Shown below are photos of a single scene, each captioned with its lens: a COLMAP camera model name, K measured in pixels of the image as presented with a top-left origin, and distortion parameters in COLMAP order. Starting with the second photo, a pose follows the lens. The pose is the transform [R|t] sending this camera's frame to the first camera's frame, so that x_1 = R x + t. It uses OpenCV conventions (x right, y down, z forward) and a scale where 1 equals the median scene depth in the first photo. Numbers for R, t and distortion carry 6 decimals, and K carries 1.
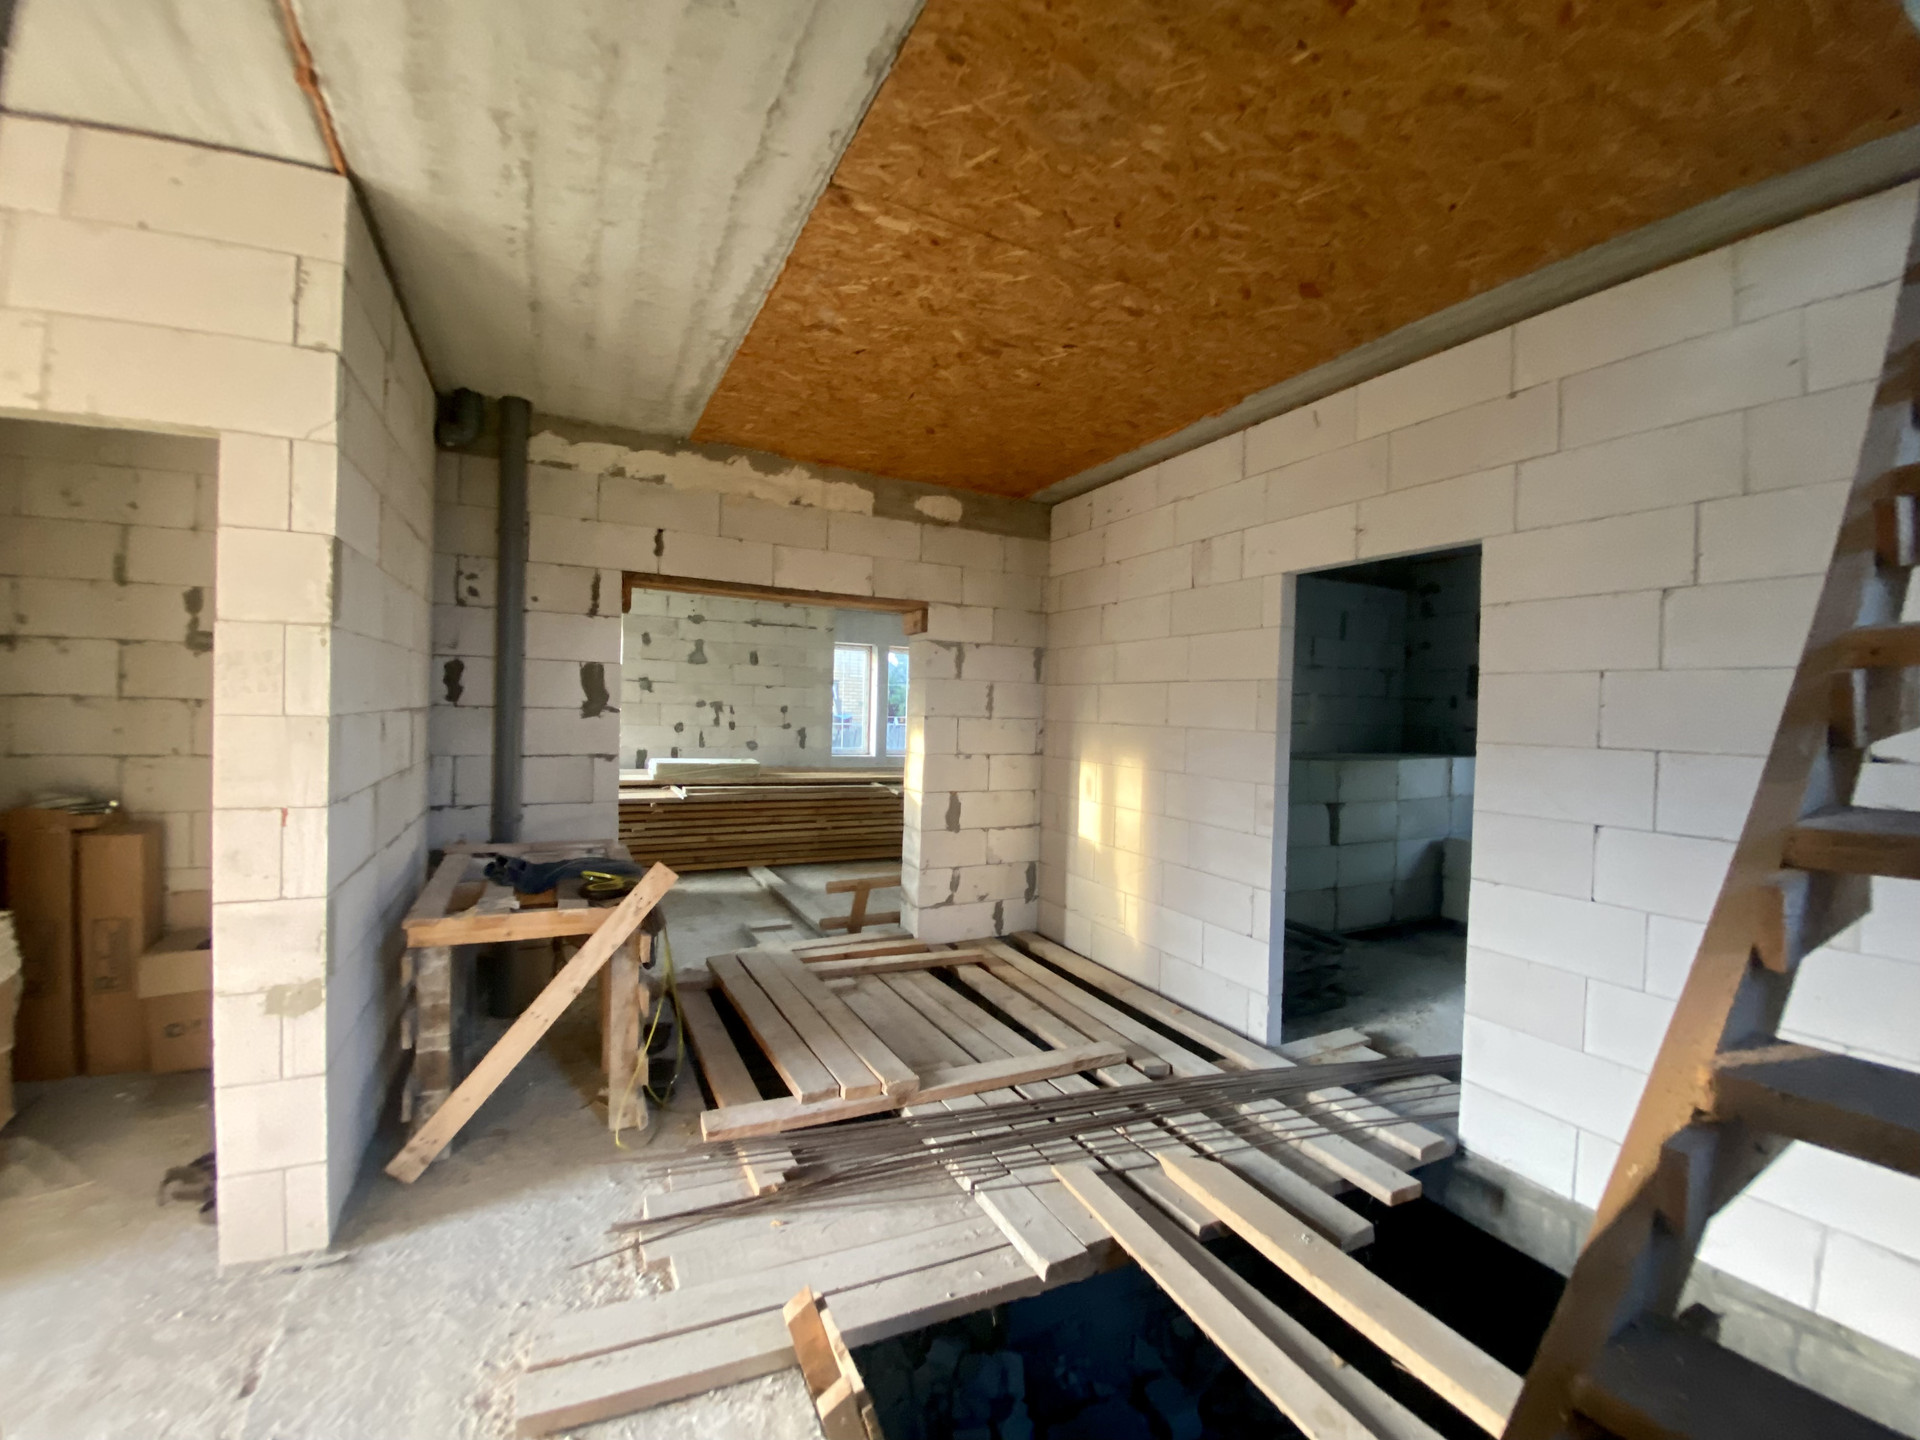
lens RADIAL K [[782.6, 0, 960.0], [0, 782.6, 720.0], [0, 0, 1]] dist [-0.000505, -0.000083]
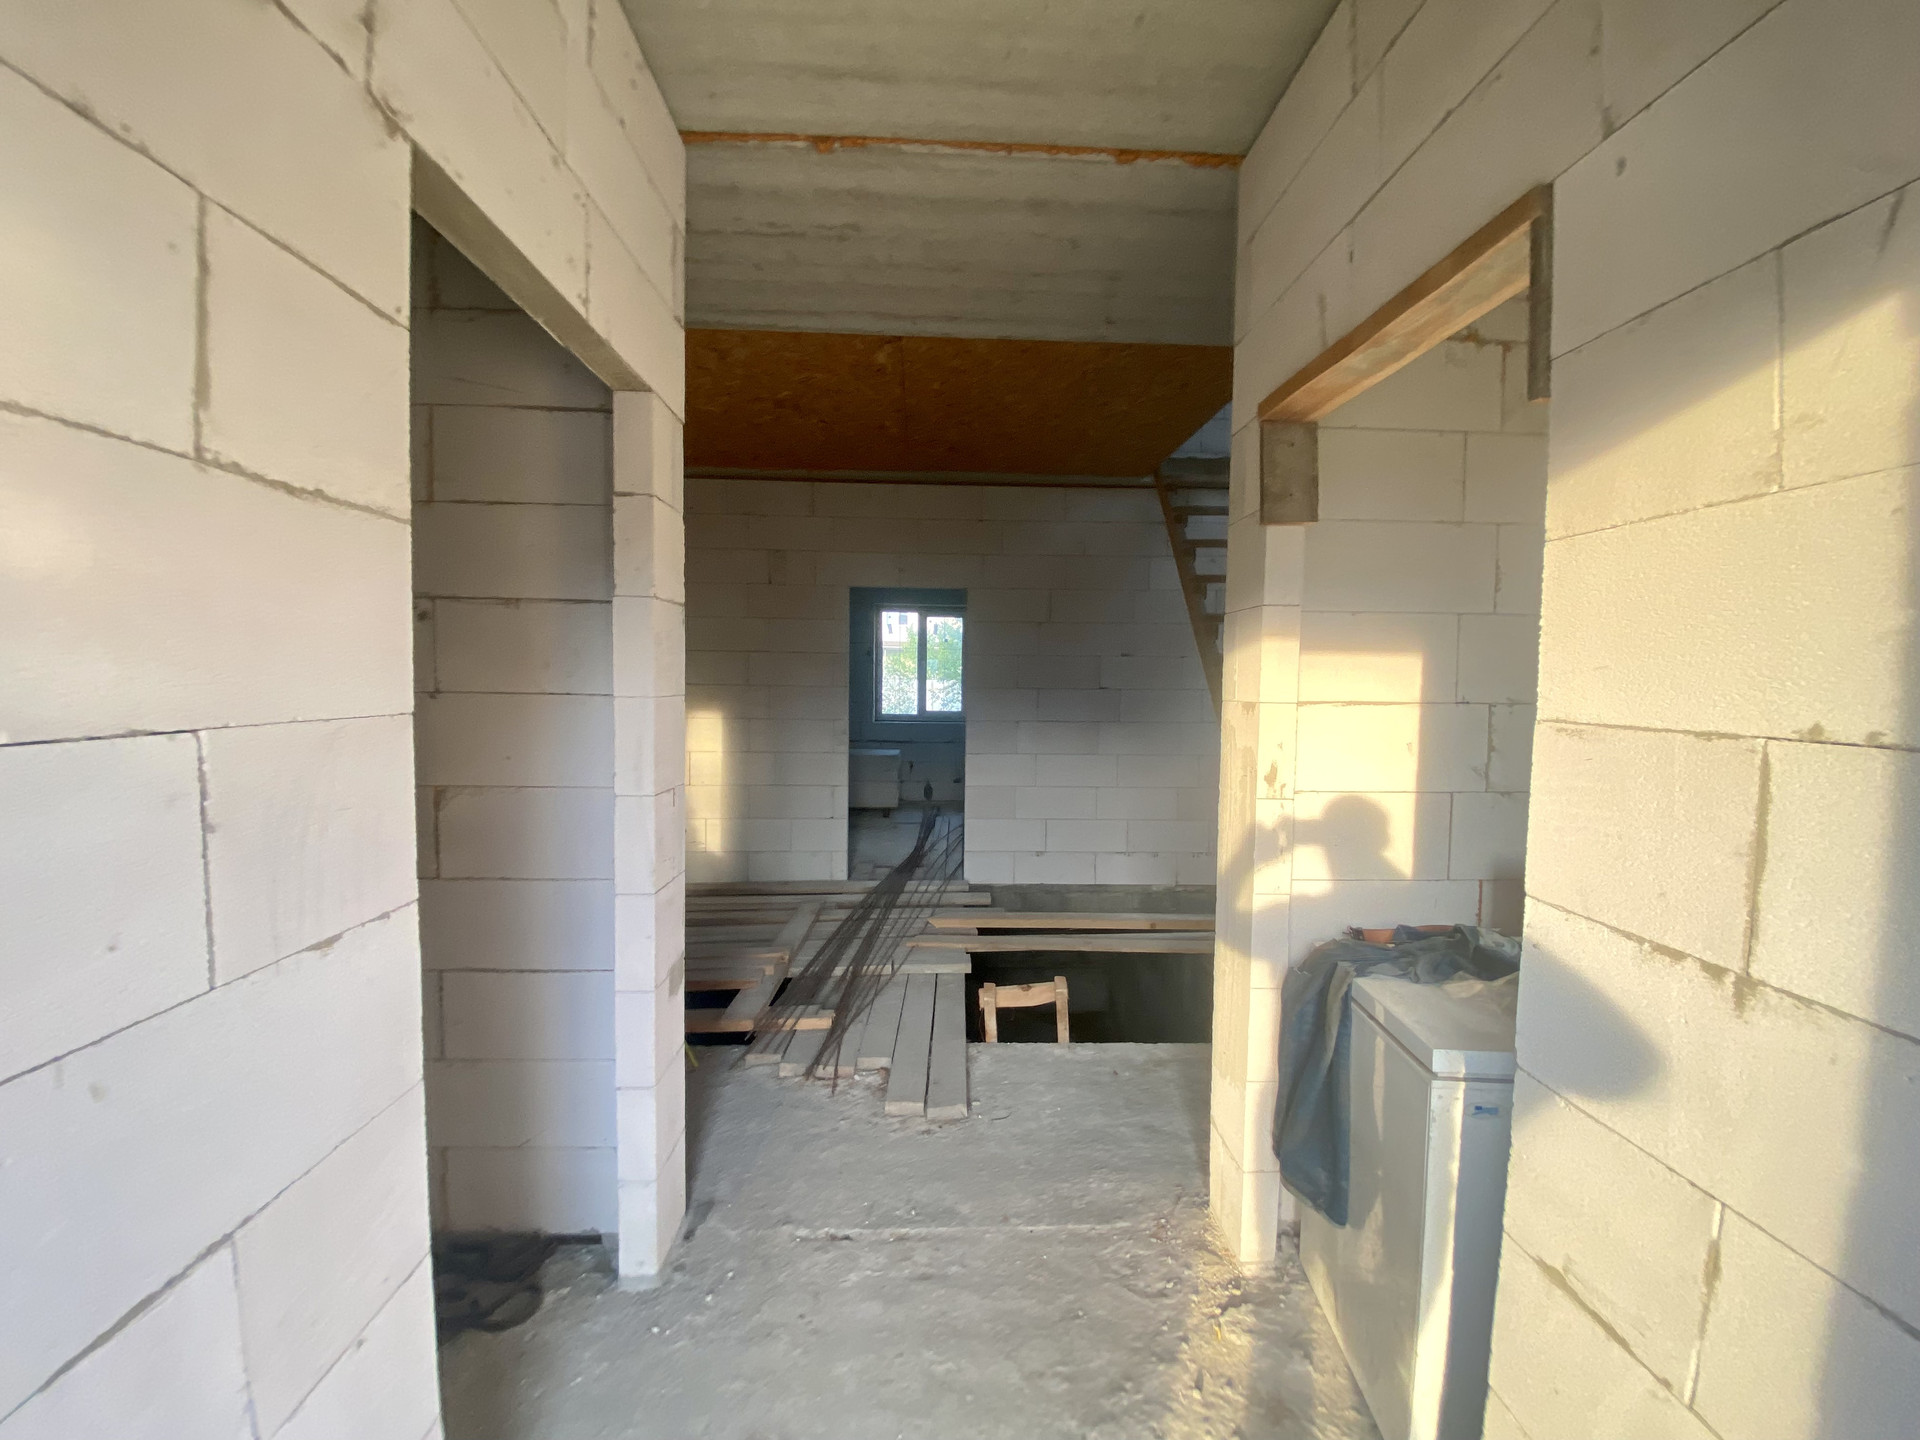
lens RADIAL K [[782.6, 0, 960.0], [0, 782.6, 720.0], [0, 0, 1]] dist [-0.000505, -0.000083]
pose [[0.379977, -0.067164, 0.922554, -1.091192], [0.009787, 0.997596, 0.068597, -0.024823], [-0.924944, -0.017036, 0.379721, 0.200406]]
